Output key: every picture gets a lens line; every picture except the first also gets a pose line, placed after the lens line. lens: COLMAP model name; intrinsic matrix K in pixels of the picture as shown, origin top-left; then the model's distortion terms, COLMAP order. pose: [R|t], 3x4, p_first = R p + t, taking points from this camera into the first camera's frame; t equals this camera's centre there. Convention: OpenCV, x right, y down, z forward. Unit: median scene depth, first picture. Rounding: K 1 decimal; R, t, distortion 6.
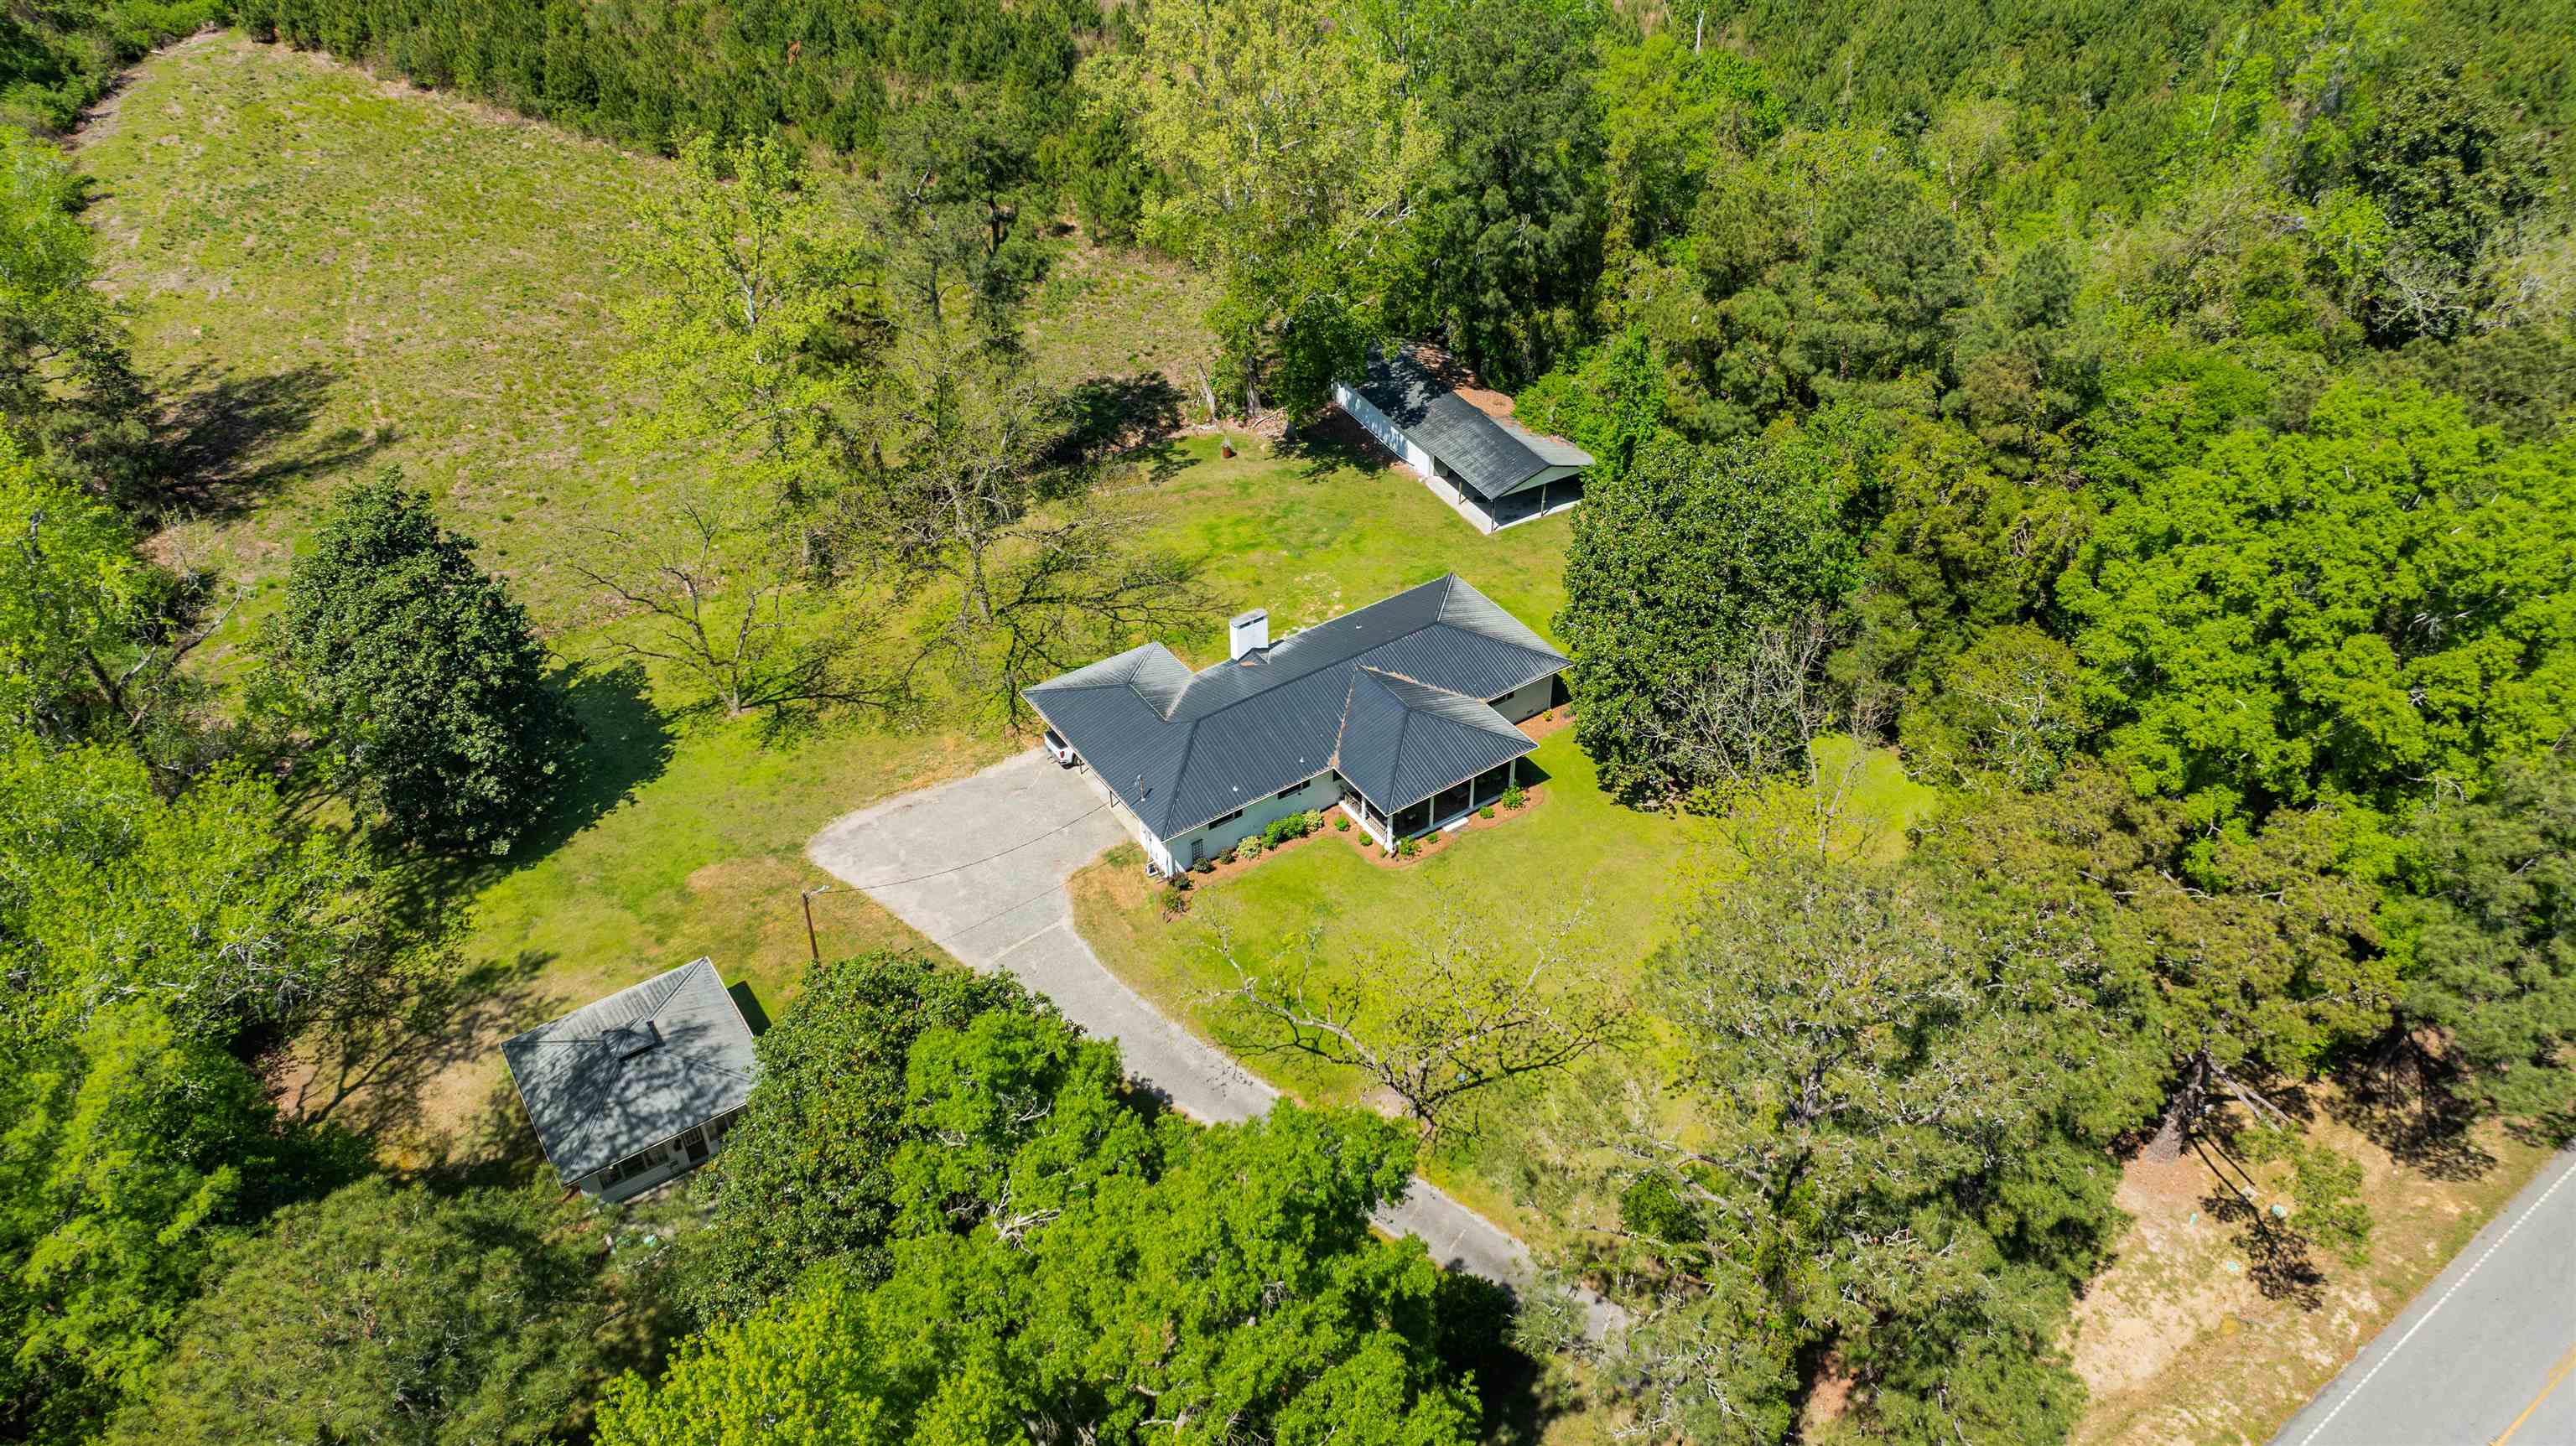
lens RADIAL K [[1759.7, 0, 1277.1], [0, 1759.7, 725.0], [0, 0, 1]] dist [-0.025060, -0.001697]
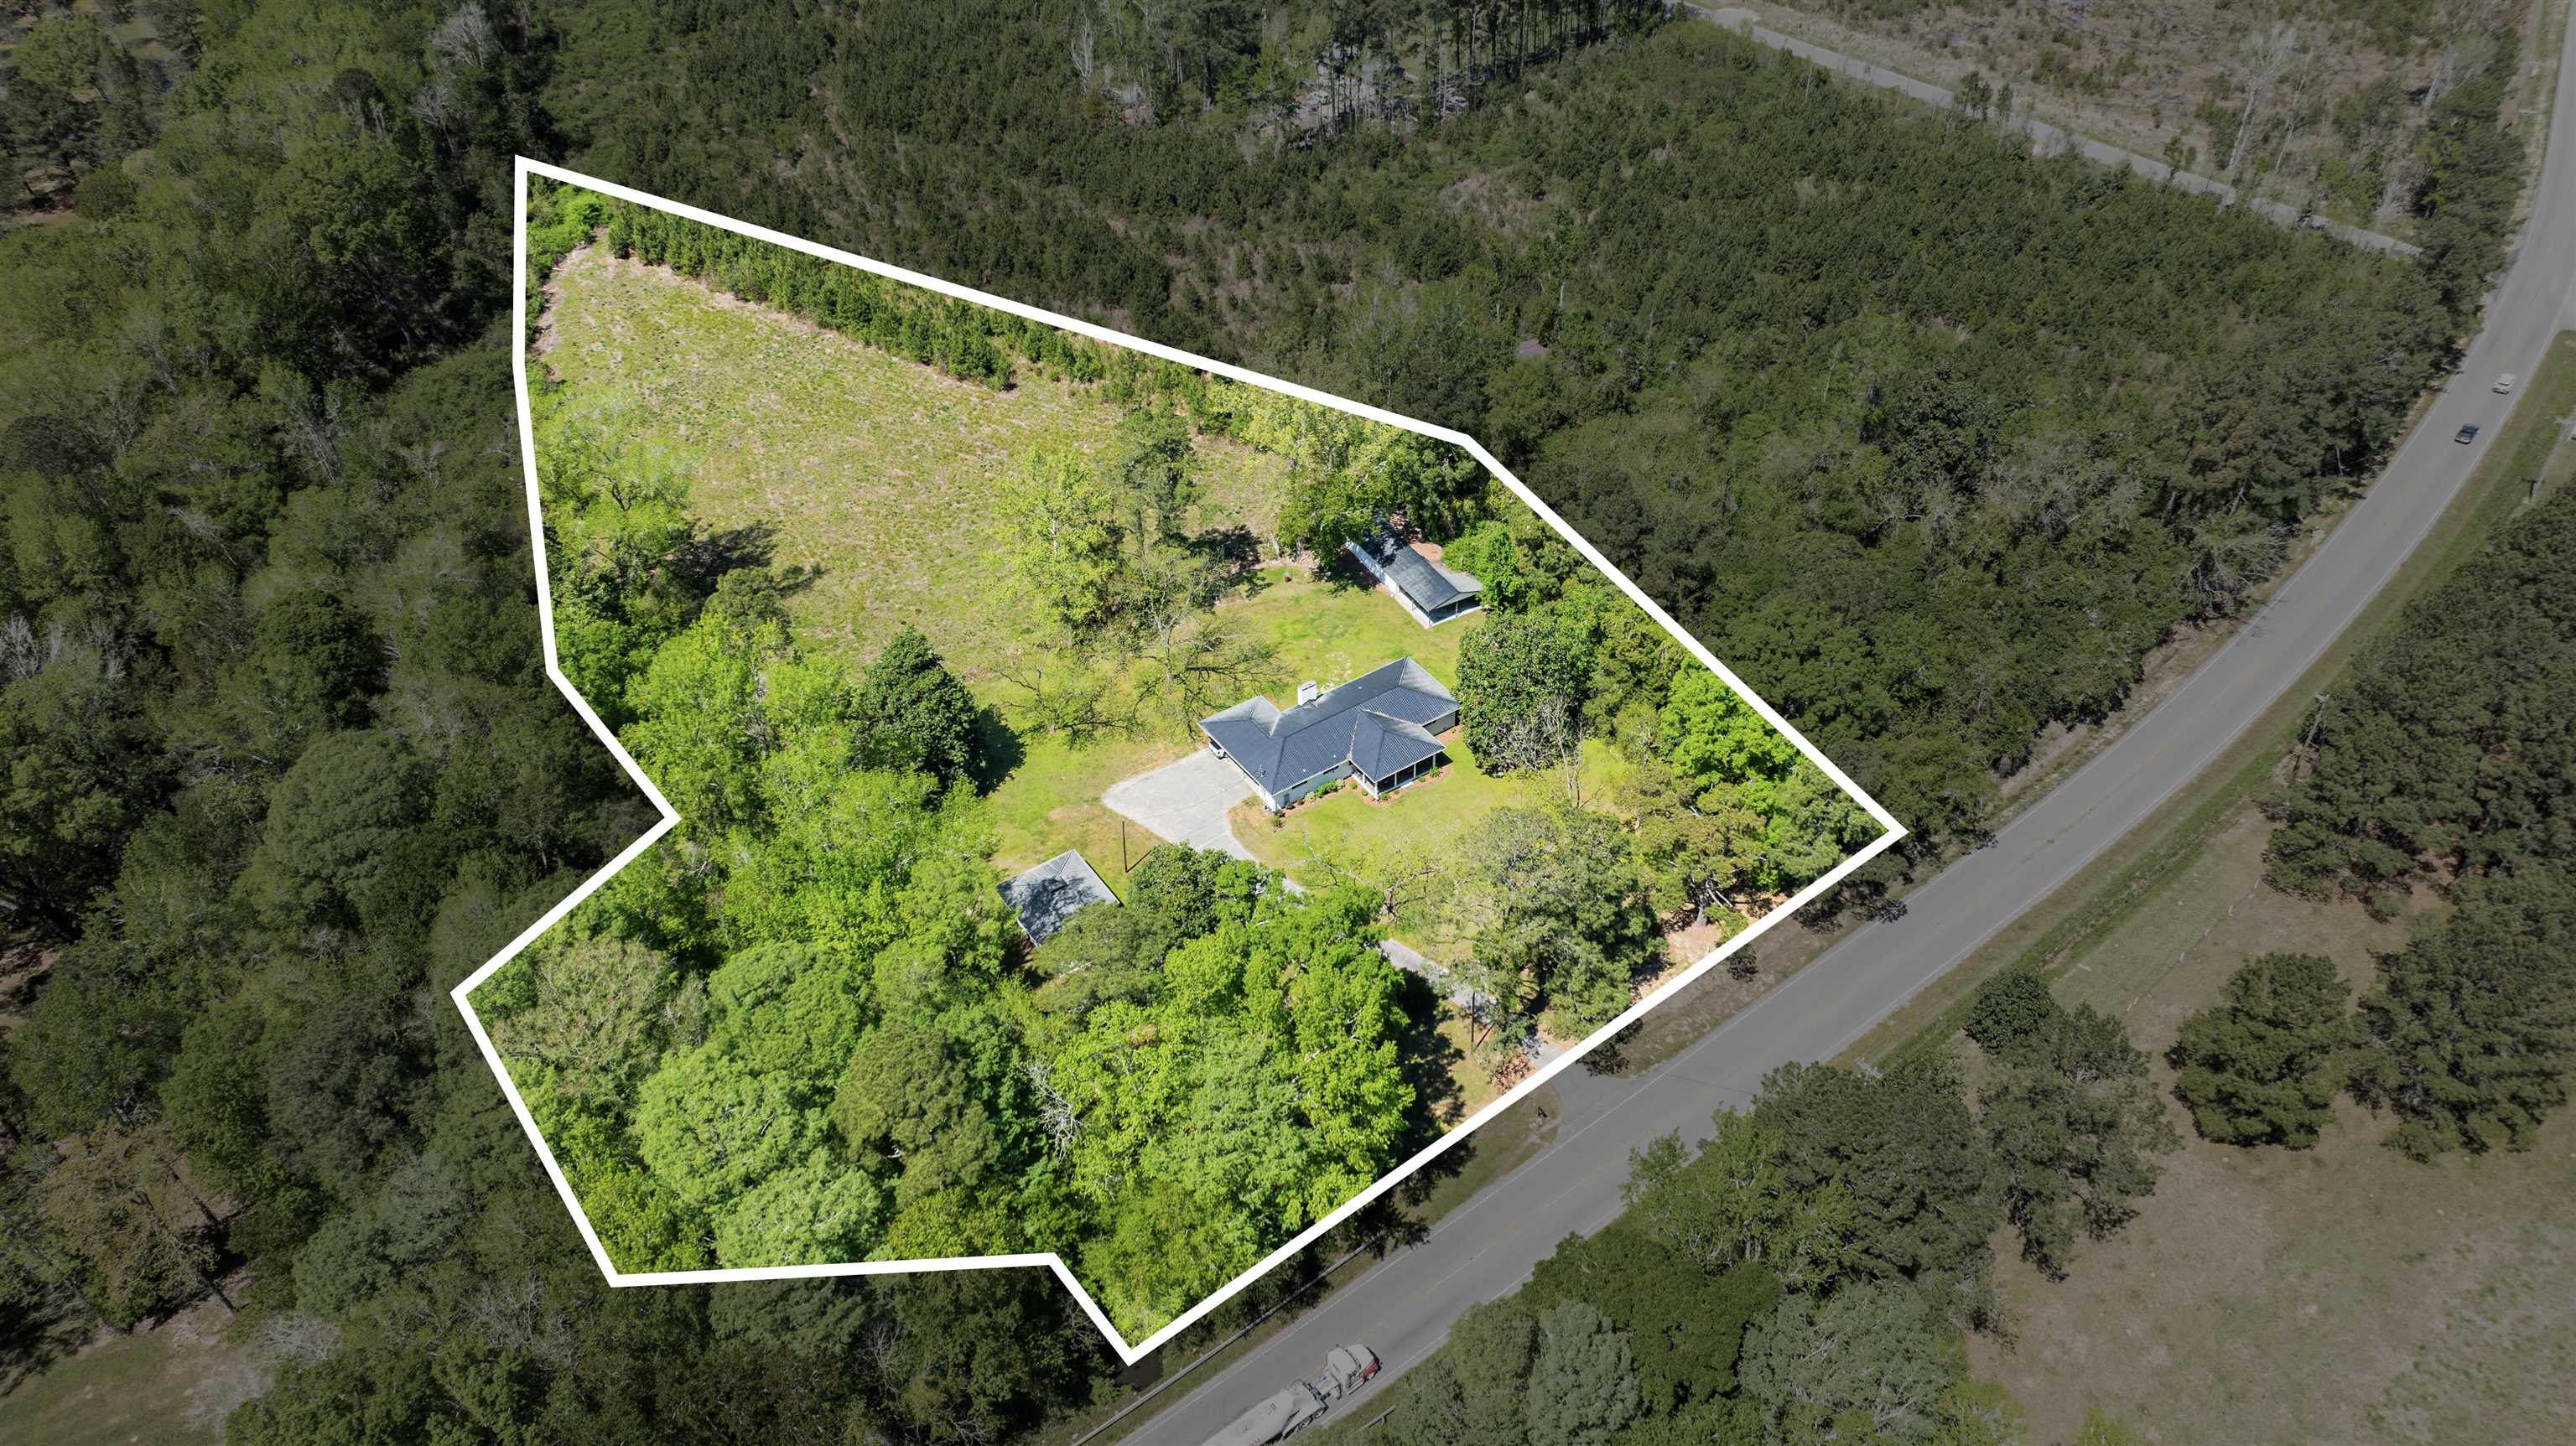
lens RADIAL K [[1759.7, 0, 1277.1], [0, 1759.7, 725.0], [0, 0, 1]] dist [-0.025060, -0.001697]
pose [[0.999937, -0.010642, 0.003662, -0.053420], [0.010469, 0.998961, 0.044344, -0.095399], [-0.004130, -0.044303, 0.999010, -0.954461]]
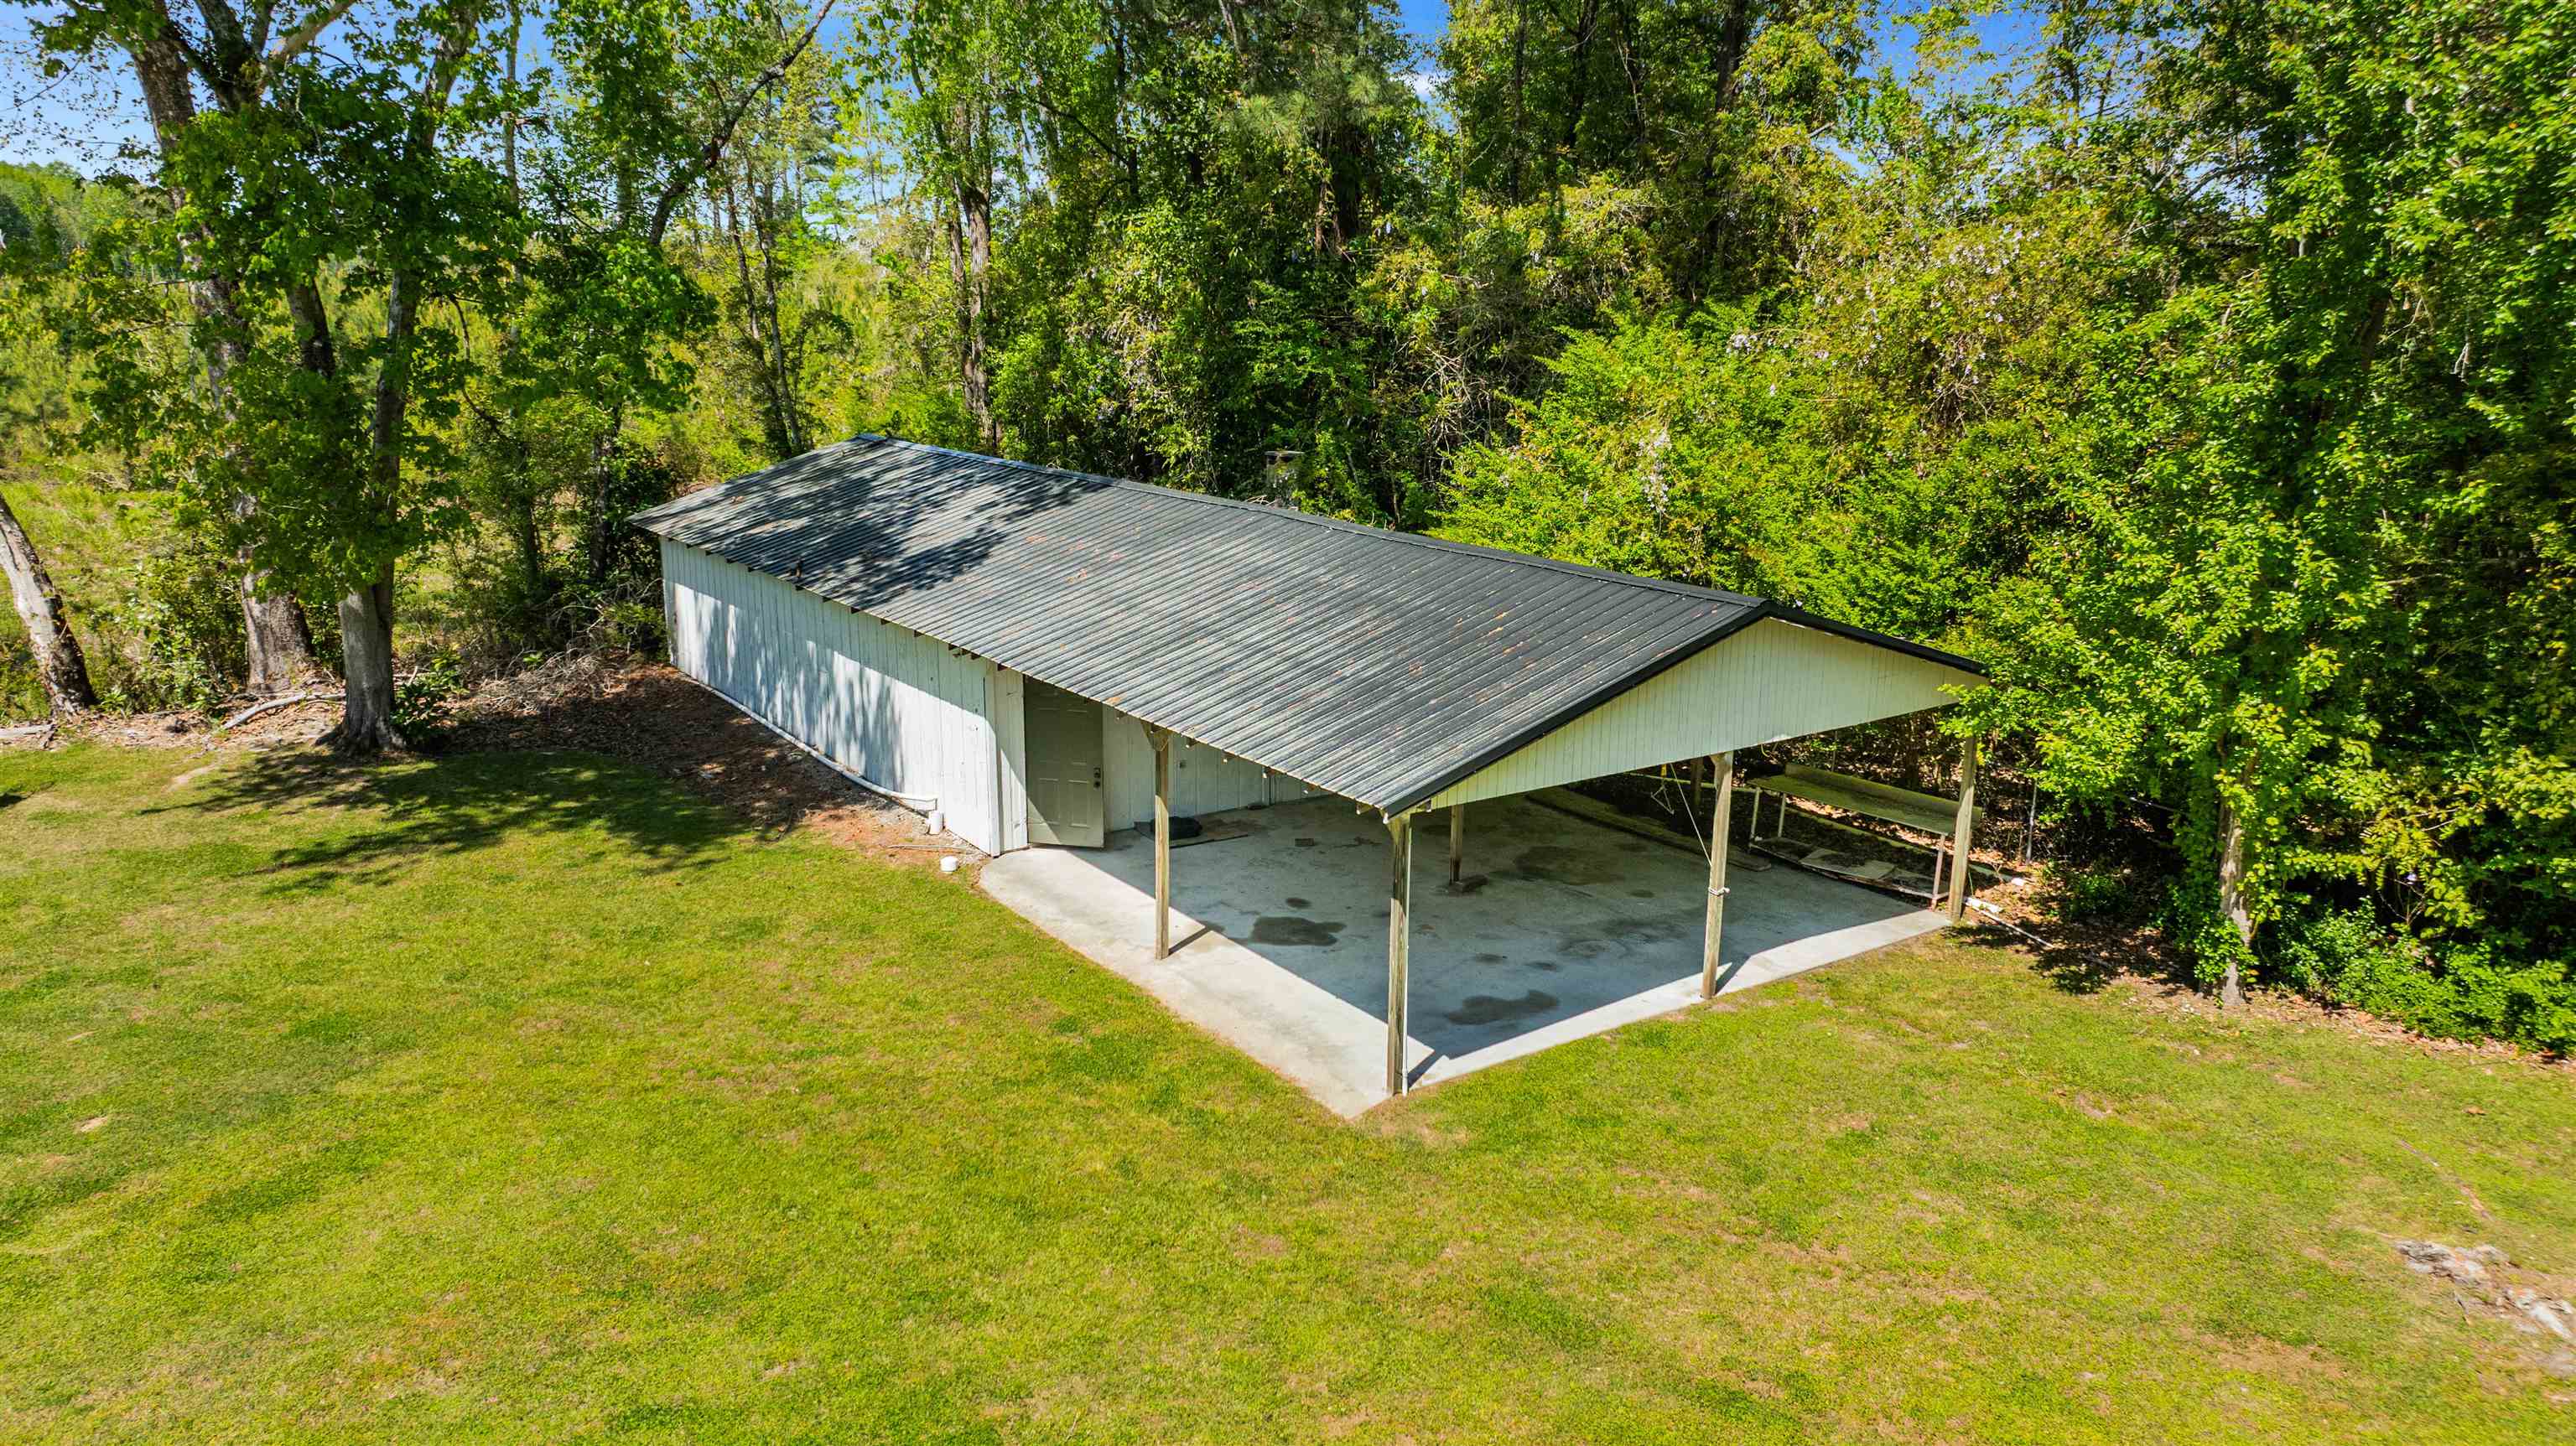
lens RADIAL K [[1759.7, 0, 1277.1], [0, 1759.7, 725.0], [0, 0, 1]] dist [-0.025060, -0.001697]
pose [[0.994690, -0.015715, 0.101706, 0.106671], [0.056315, 0.910295, -0.410111, -0.087049], [-0.086138, 0.413661, 0.906347, 0.923040]]
